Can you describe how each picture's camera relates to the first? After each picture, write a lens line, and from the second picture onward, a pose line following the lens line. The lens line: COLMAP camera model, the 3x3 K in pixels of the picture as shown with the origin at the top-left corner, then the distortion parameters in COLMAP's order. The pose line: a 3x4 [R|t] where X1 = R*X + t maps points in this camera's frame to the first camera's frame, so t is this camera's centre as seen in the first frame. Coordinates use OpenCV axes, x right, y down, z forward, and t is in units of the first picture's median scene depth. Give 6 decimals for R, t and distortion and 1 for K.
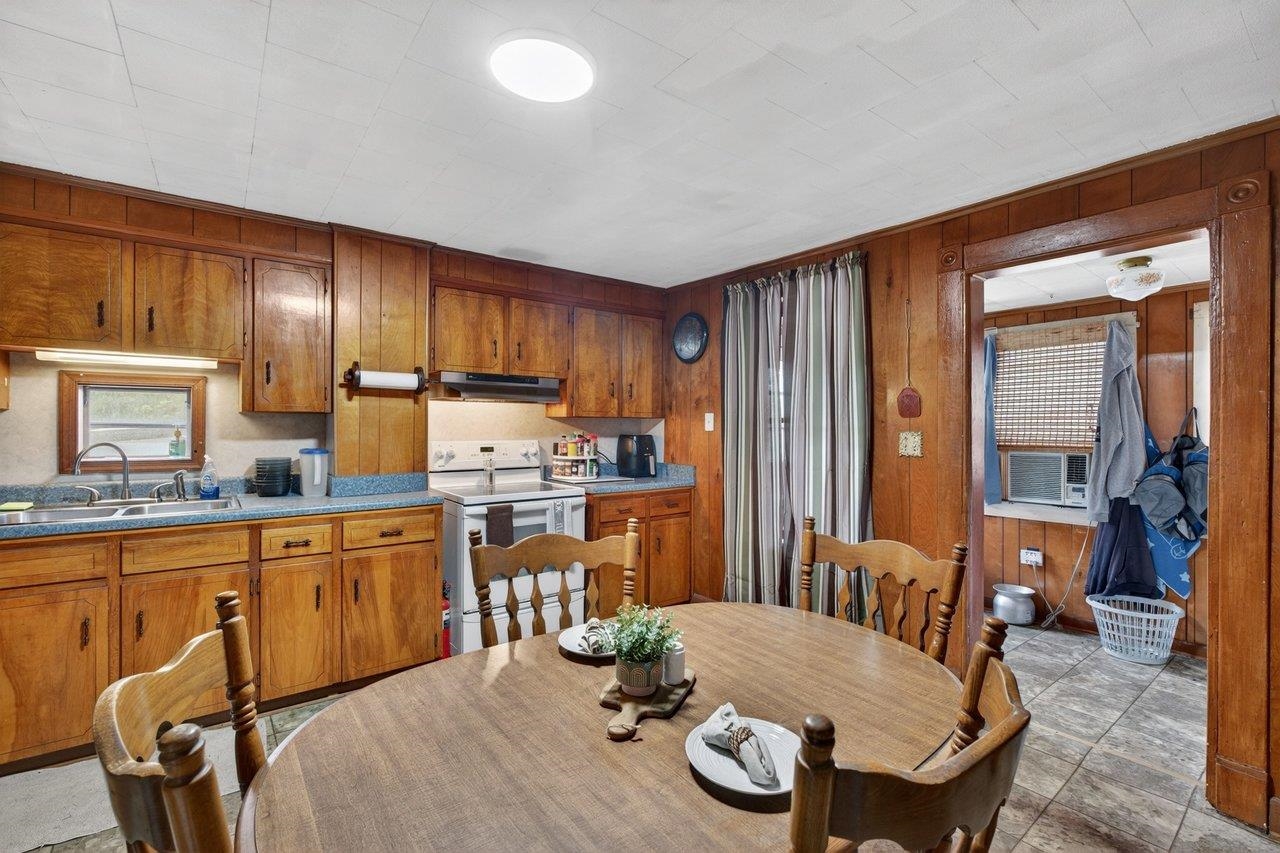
lens RADIAL K [[560.5, 0, 643.1], [0, 560.5, 428.7], [0, 0, 1]] dist [-0.005442, -0.000158]
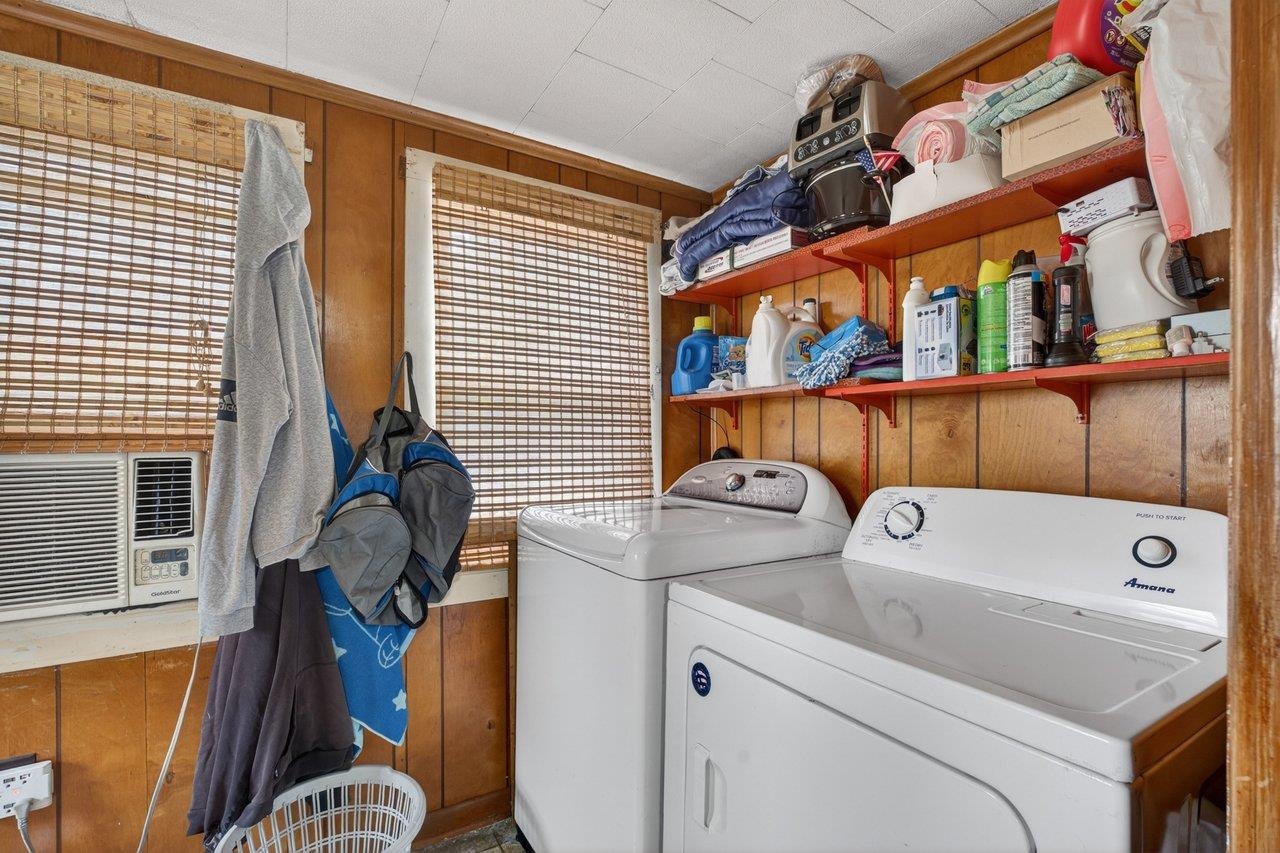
lens RADIAL K [[560.5, 0, 637.2], [0, 560.5, 431.8], [0, 0, 1]] dist [-0.005442, -0.000158]
pose [[0.119830, 0.000982, 0.992794, 0.475095], [-0.002530, 0.999997, -0.000683, 0.030591], [-0.992791, -0.002430, 0.119832, 0.681540]]
